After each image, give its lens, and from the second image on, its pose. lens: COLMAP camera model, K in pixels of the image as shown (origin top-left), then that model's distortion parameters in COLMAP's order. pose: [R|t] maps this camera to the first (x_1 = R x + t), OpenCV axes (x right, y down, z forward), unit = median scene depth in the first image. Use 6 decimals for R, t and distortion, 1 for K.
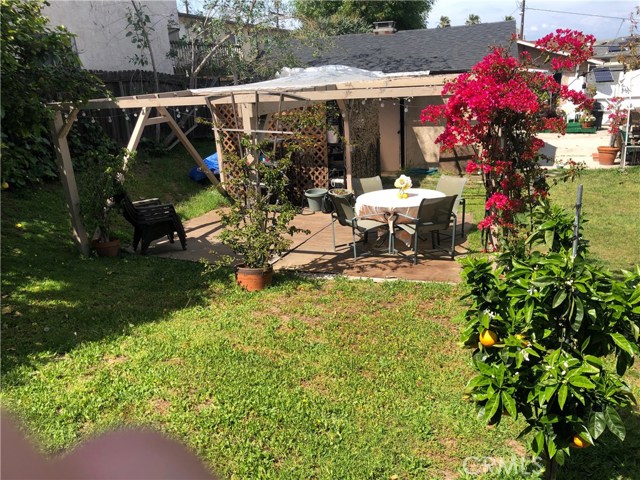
lens RADIAL K [[521.5, 0, 330.3], [0, 521.5, 244.9], [0, 0, 1]] dist [0.010721, 0.010040]
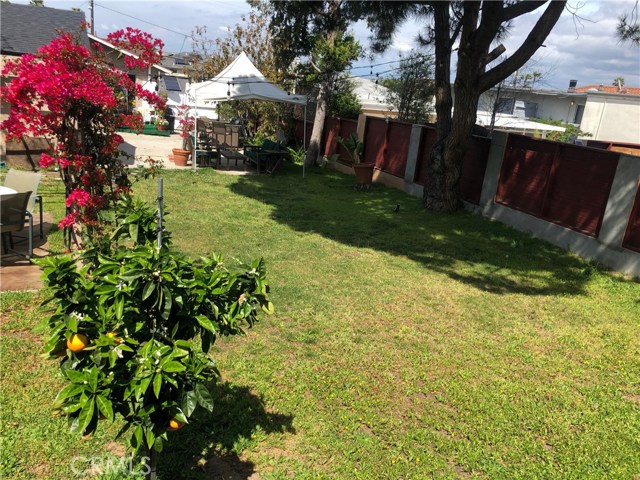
lens RADIAL K [[517.9, 0, 320.0], [0, 517.9, 240.0], [0, 0, 1]] dist [0.004830, 0.009099]
pose [[0.737199, -0.057409, 0.673233, 0.008210], [0.061569, 0.997946, 0.017680, 0.005482], [-0.672865, 0.028417, 0.739219, 0.020037]]
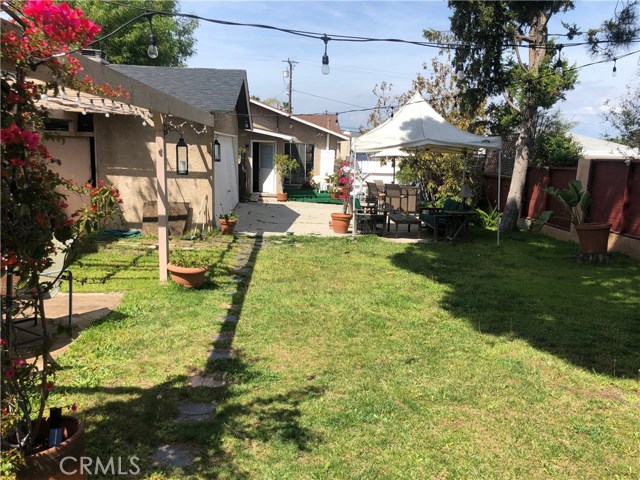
lens RADIAL K [[517.9, 0, 320.0], [0, 517.9, 240.0], [0, 0, 1]] dist [0.004830, 0.009099]
pose [[0.929896, 0.026642, 0.366856, 0.773882], [0.026384, 0.989973, -0.138772, -0.082846], [-0.366875, 0.138723, 0.919869, 0.886238]]
